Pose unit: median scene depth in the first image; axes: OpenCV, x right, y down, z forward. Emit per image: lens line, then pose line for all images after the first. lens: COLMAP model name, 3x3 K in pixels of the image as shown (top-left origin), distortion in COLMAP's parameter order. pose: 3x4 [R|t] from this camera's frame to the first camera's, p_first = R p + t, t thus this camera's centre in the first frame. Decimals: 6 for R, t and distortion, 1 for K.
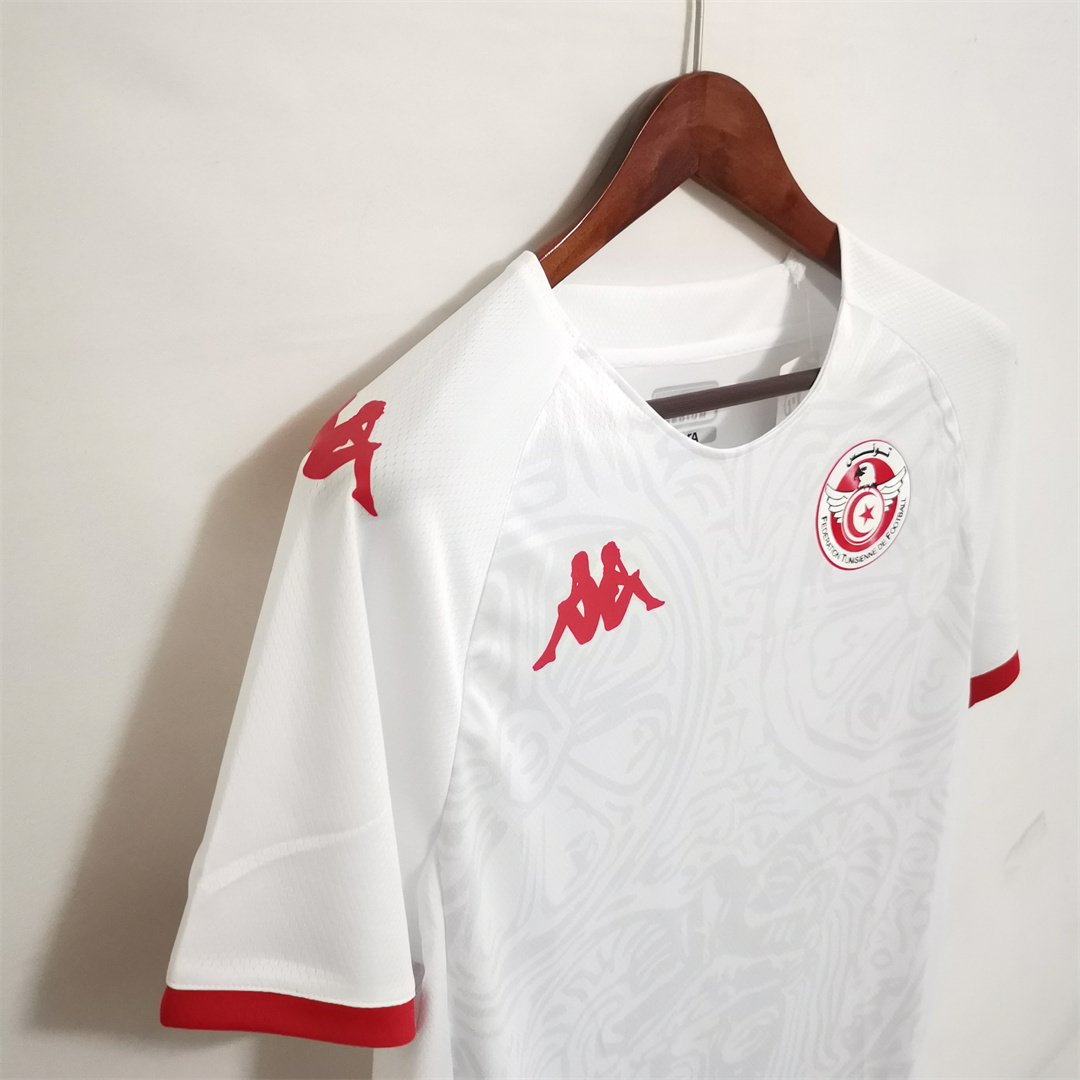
lens RADIAL K [[1166.9, 0, 540.0], [0, 1166.9, 540.0], [0, 0, 1]] dist [-0.012391, 0.011549]
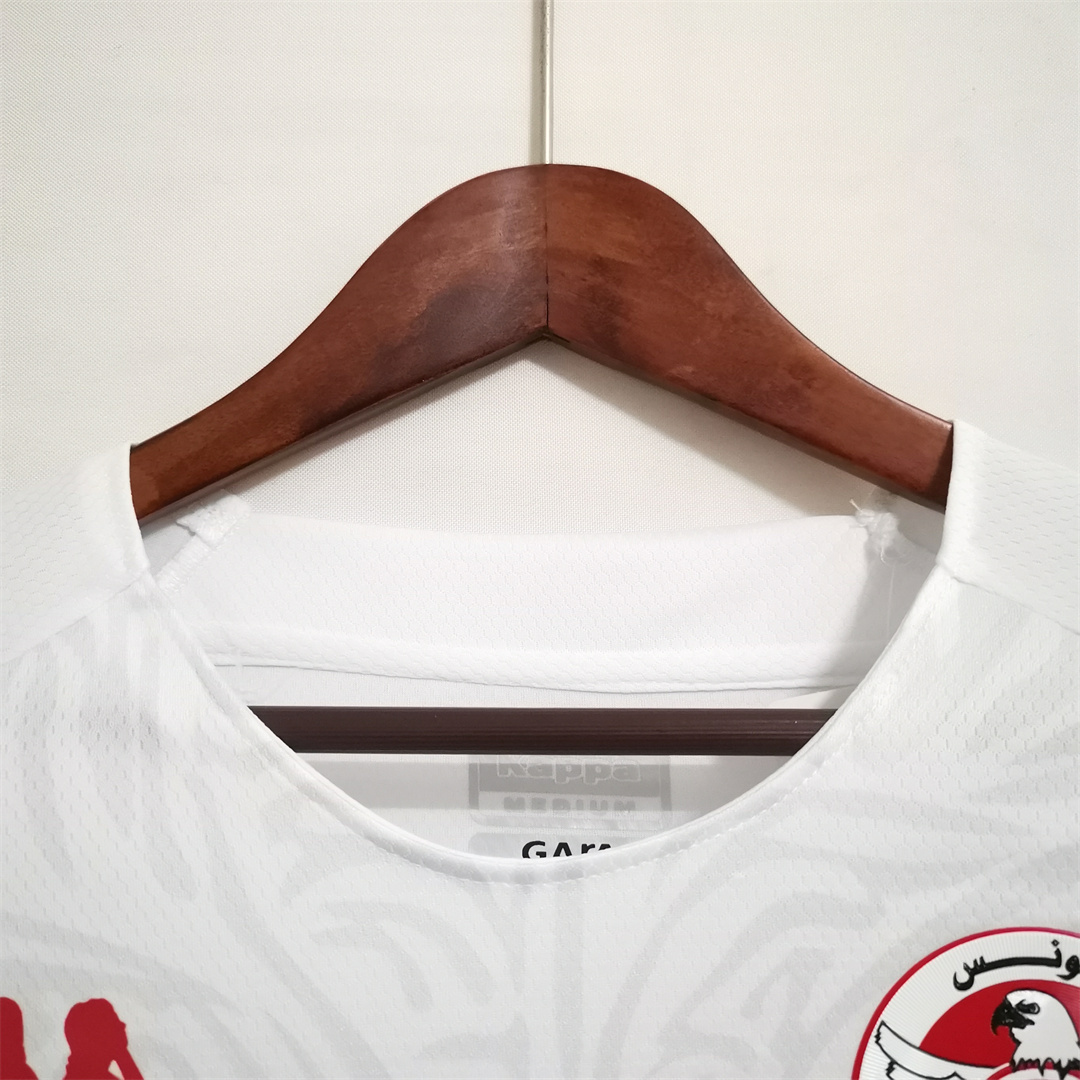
lens RADIAL K [[881.2, 0, 540.0], [0, 881.2, 540.0], [0, 0, 1]] dist [-0.041676, 0.012285]
pose [[0.757177, -0.069086, -0.649546, 0.349811], [-0.217648, 0.910886, -0.350595, -0.067065], [0.615884, 0.406835, 0.674665, 0.666185]]
